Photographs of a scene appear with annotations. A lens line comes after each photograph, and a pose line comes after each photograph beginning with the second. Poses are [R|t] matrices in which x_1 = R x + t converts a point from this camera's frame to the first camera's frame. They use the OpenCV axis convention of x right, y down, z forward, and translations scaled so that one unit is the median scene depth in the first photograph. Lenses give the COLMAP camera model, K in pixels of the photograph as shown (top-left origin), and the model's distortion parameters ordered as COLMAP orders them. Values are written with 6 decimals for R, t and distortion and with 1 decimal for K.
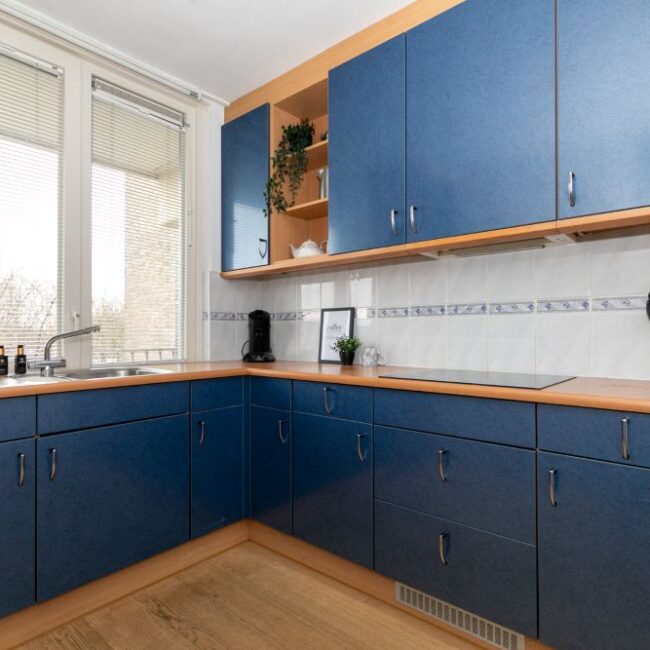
lens RADIAL K [[443.2, 0, 325.0], [0, 443.2, 325.0], [0, 0, 1]] dist [0.004970, 0.007293]
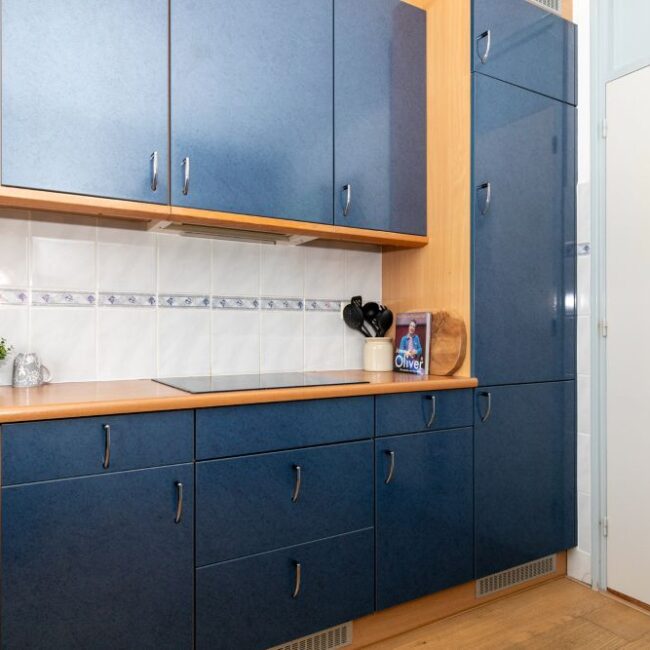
lens RADIAL K [[537.6, 0, 325.0], [0, 537.6, 325.0], [0, 0, 1]] dist [0.008900, 0.003039]
pose [[0.316305, 0.011909, 0.948583, -0.637918], [-0.017644, 0.999822, -0.006669, 0.011496], [-0.948493, -0.014627, 0.316459, 0.549979]]
